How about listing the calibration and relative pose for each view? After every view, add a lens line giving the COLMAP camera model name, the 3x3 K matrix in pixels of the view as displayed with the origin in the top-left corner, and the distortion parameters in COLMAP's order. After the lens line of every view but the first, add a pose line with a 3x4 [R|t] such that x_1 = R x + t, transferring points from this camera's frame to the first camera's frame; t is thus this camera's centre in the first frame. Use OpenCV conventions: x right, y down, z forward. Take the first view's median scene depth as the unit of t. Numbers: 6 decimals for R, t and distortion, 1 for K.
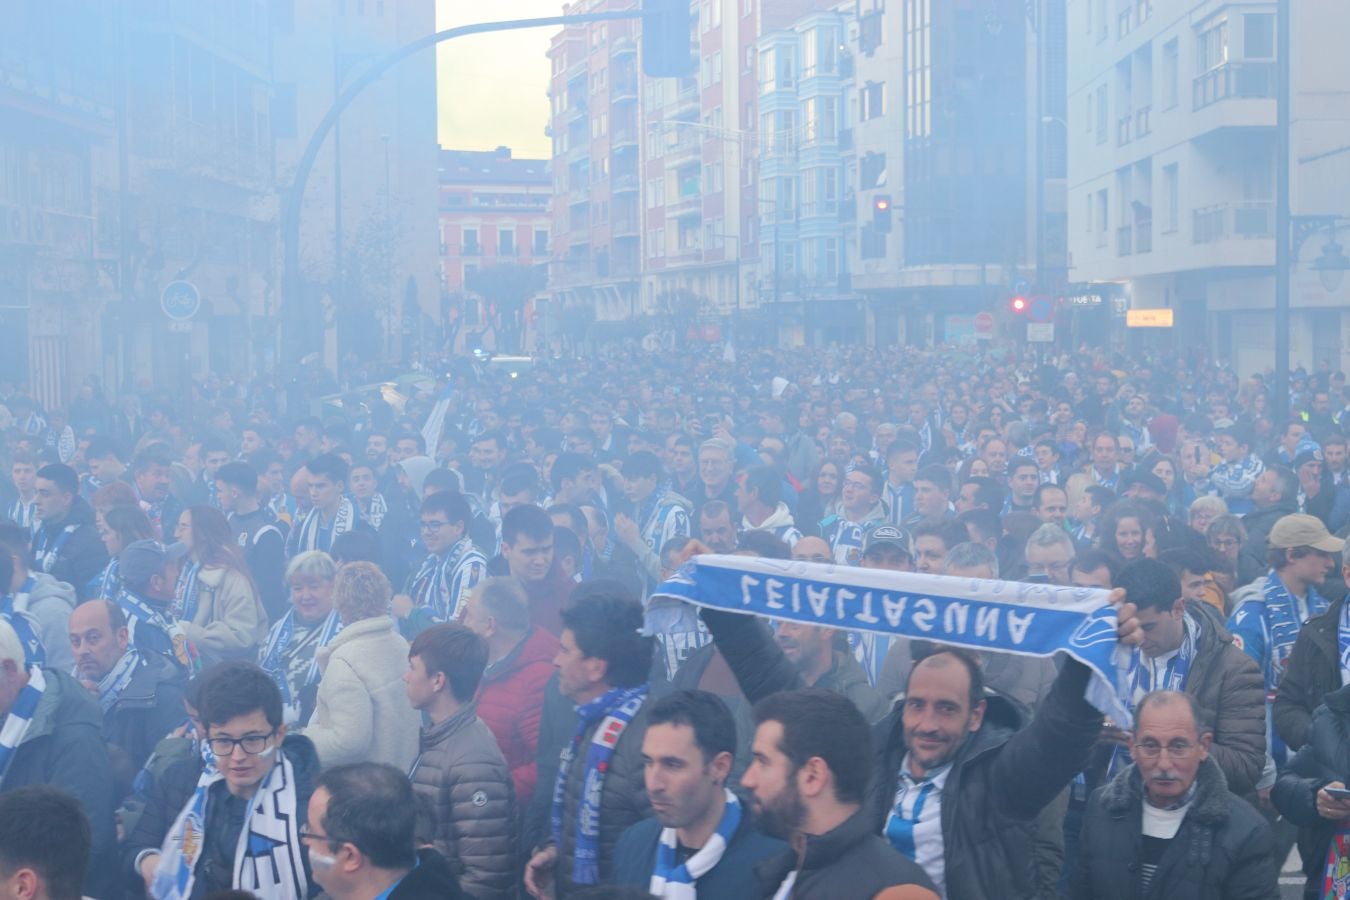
lens RADIAL K [[2193.5, 0, 675.0], [0, 2193.5, 450.0], [0, 0, 1]] dist [-0.008145, -0.043835]
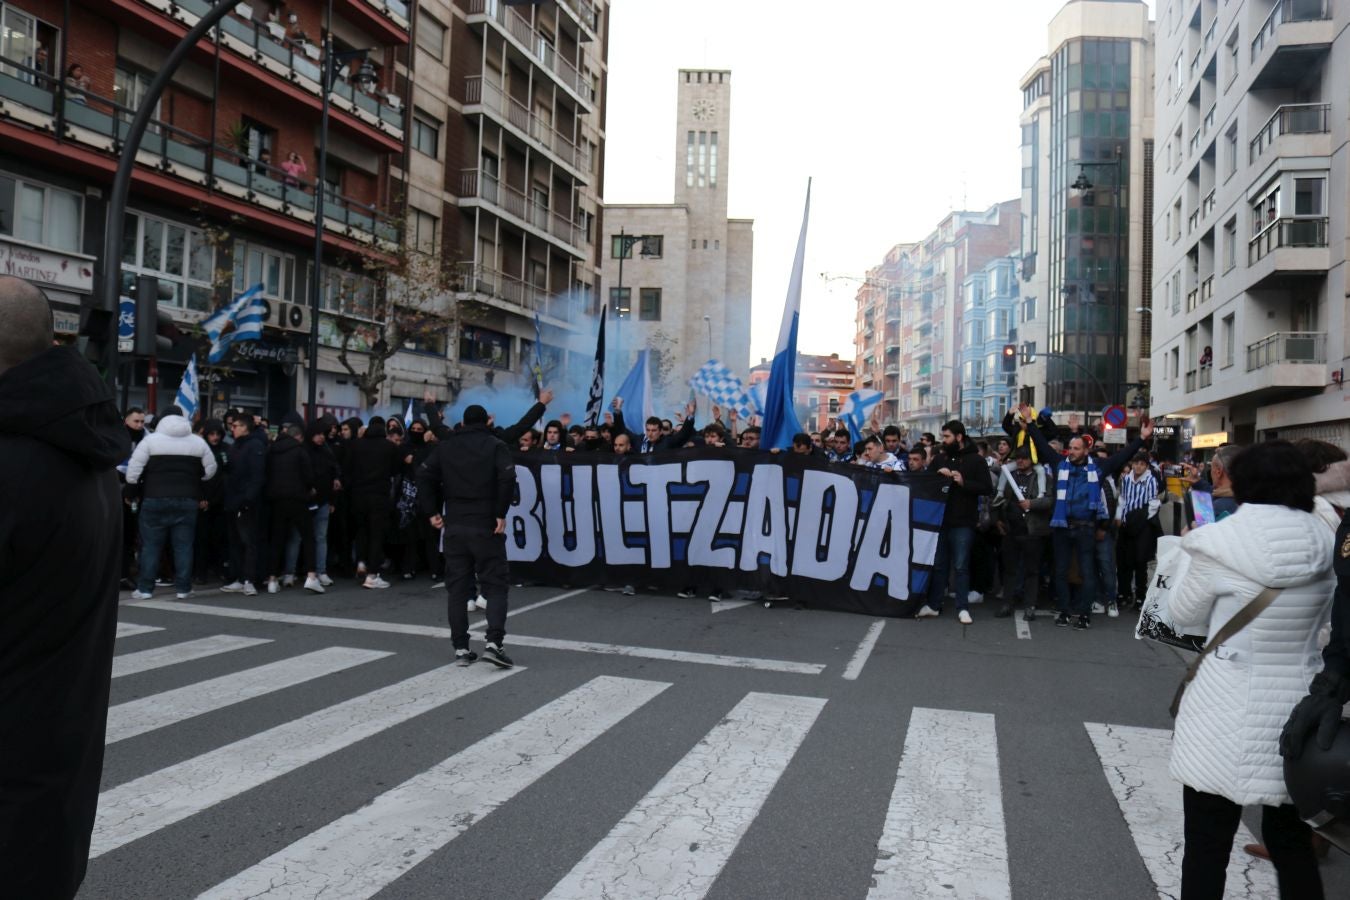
lens RADIAL K [[1129.1, 0, 675.0], [0, 1129.1, 450.0], [0, 0, 1]] dist [-0.132278, 0.111698]
pose [[0.970609, 0.039519, -0.237395, 0.058149], [-0.054336, 0.996940, -0.056196, 0.001625], [0.234448, 0.067444, 0.969786, 0.264220]]
